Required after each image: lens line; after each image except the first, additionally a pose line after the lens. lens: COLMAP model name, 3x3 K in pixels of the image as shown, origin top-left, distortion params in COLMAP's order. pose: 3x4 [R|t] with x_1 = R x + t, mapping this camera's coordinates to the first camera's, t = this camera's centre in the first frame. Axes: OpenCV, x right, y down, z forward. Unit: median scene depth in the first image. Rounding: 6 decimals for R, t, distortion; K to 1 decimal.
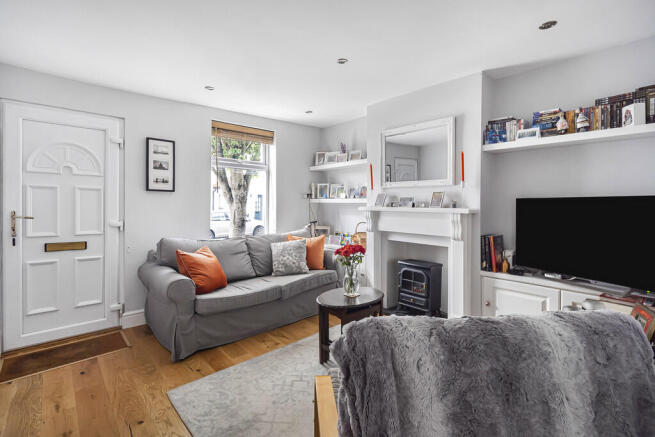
lens RADIAL K [[305.0, 0, 319.3], [0, 305.0, 201.2], [0, 0, 1]] dist [-0.011423, -0.002568]
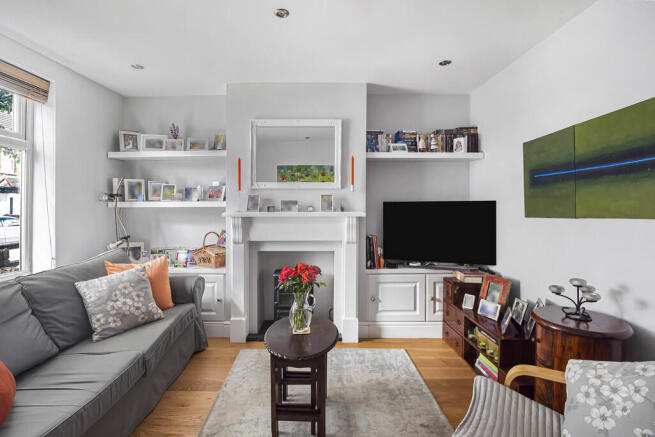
lens RADIAL K [[305.0, 0, 326.9], [0, 305.0, 204.3], [0, 0, 1]] dist [-0.011423, -0.002568]
pose [[0.653374, -0.008579, 0.756986, -0.311844], [0.001886, 0.999951, 0.009704, -0.010518], [-0.757033, -0.004913, 0.653358, 0.337974]]
